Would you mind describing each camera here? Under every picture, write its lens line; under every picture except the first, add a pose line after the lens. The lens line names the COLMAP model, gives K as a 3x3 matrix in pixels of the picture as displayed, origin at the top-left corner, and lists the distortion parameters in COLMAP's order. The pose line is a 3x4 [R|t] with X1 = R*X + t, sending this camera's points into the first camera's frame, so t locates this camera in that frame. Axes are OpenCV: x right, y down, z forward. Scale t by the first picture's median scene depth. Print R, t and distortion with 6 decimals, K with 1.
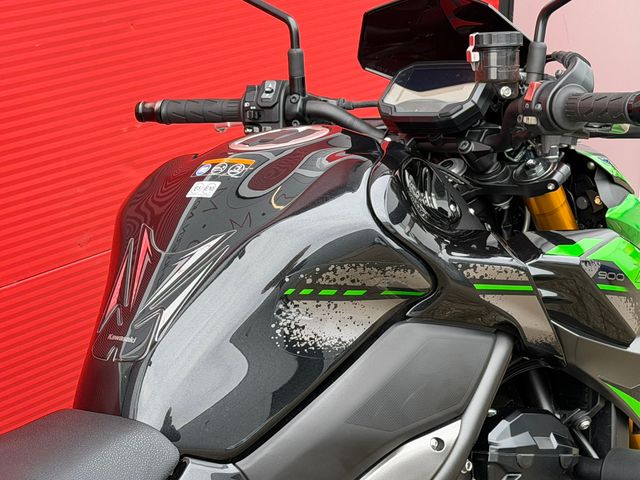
lens RADIAL K [[1574.6, 0, 322.2], [0, 1574.6, 240.1], [0, 0, 1]] dist [0.141697, 0.000000]
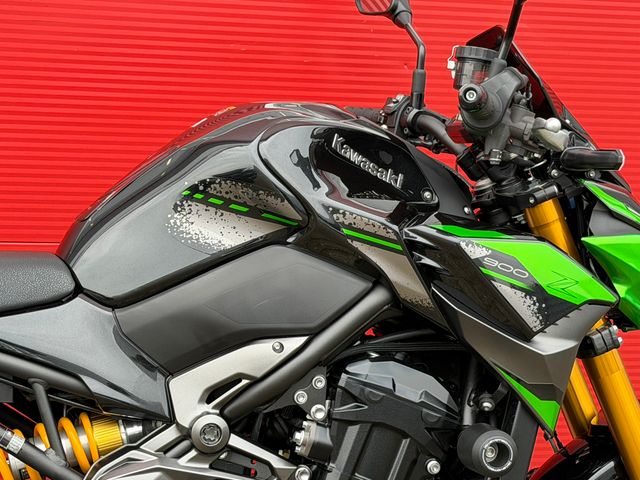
lens RADIAL K [[1574.6, 0, 318.7], [0, 1574.6, 244.3], [0, 0, 1]] dist [0.141697, 0.000000]
pose [[0.791125, 0.181041, -0.584248, 0.786541], [-0.257232, 0.965093, -0.049262, 0.103791], [0.554935, 0.189260, 0.810079, 0.020548]]
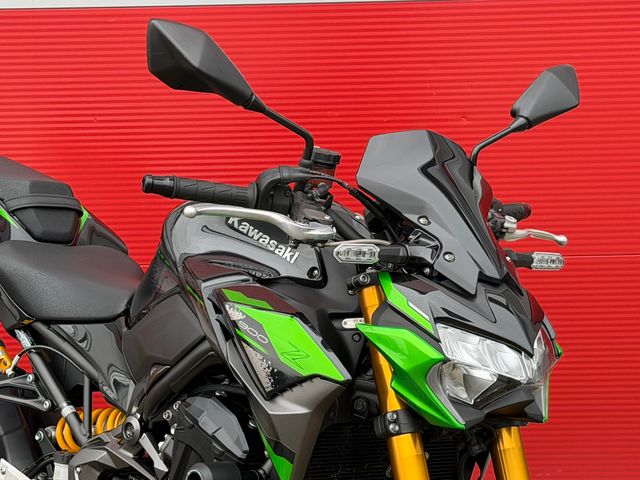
lens RADIAL K [[1574.6, 0, 320.6], [0, 1574.6, 242.2], [0, 0, 1]] dist [0.141697, 0.000000]
pose [[-0.086310, 0.170855, -0.981509, 1.558767], [-0.314848, 0.930017, 0.189578, -0.335309], [0.945210, 0.325388, -0.026476, 1.149242]]
